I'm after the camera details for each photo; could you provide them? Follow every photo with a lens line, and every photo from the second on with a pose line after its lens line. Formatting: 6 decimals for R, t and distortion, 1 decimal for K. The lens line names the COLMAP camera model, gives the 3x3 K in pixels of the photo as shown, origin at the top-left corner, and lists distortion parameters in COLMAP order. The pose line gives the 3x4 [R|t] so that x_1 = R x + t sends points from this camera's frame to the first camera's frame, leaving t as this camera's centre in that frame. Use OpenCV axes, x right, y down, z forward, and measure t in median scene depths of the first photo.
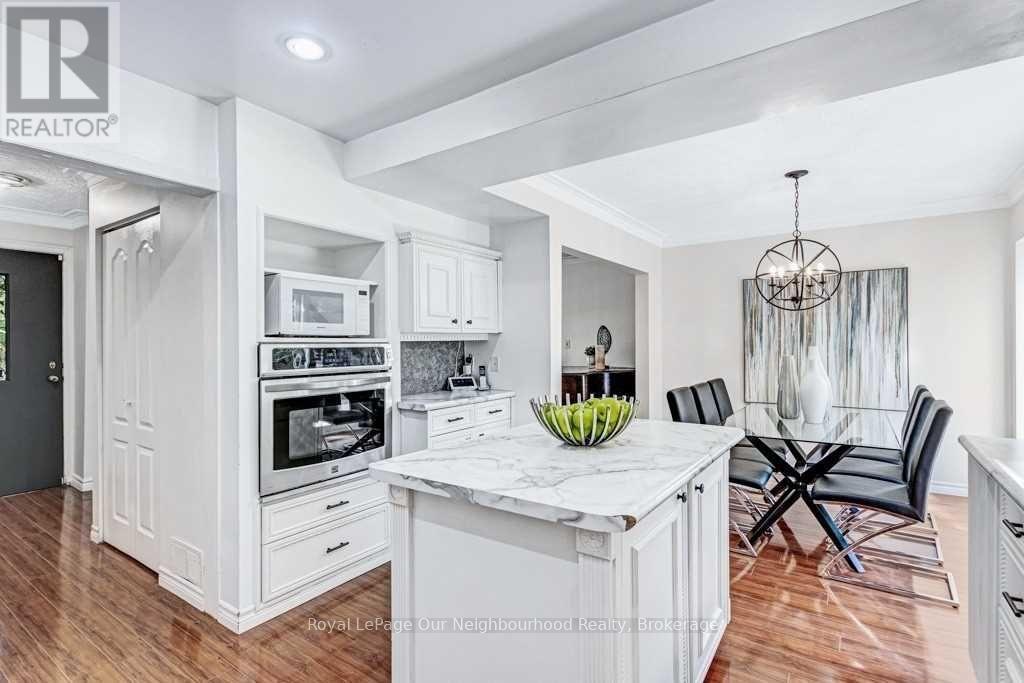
lens RADIAL K [[476.6, 0, 480.8], [0, 476.6, 346.5], [0, 0, 1]] dist [0.011988, 0.001152]
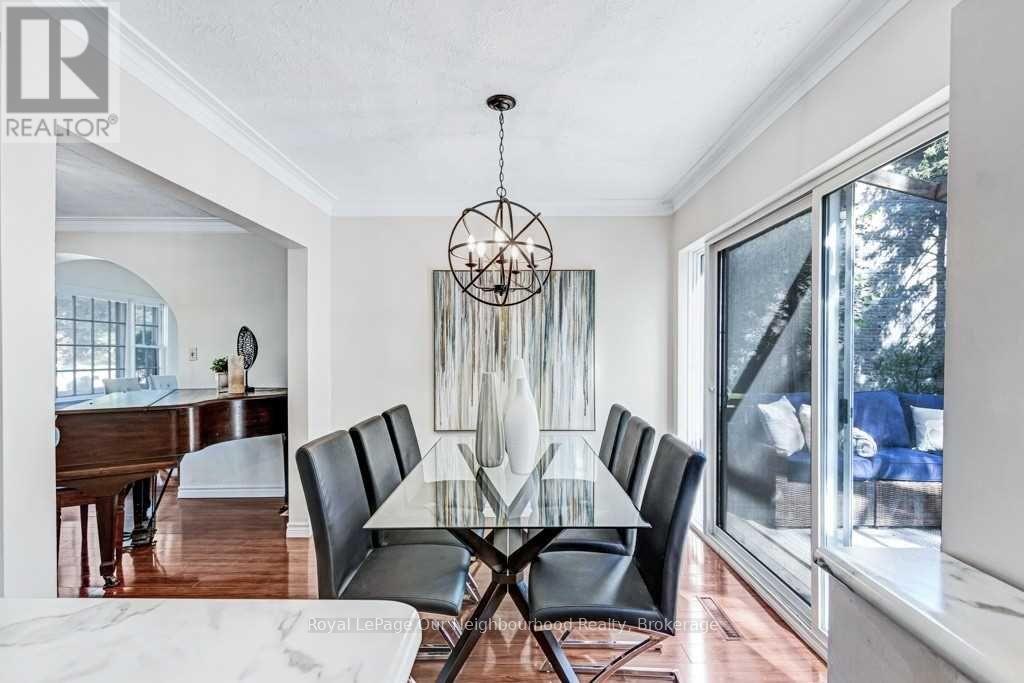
lens RADIAL K [[476.6, 0, 512.1], [0, 476.6, 351.7], [0, 0, 1]] dist [0.011988, 0.001152]
pose [[0.790788, 0.006670, 0.612054, 0.213982], [-0.000500, 0.999947, -0.010251, -0.002922], [-0.612090, 0.007800, 0.790750, 0.377056]]
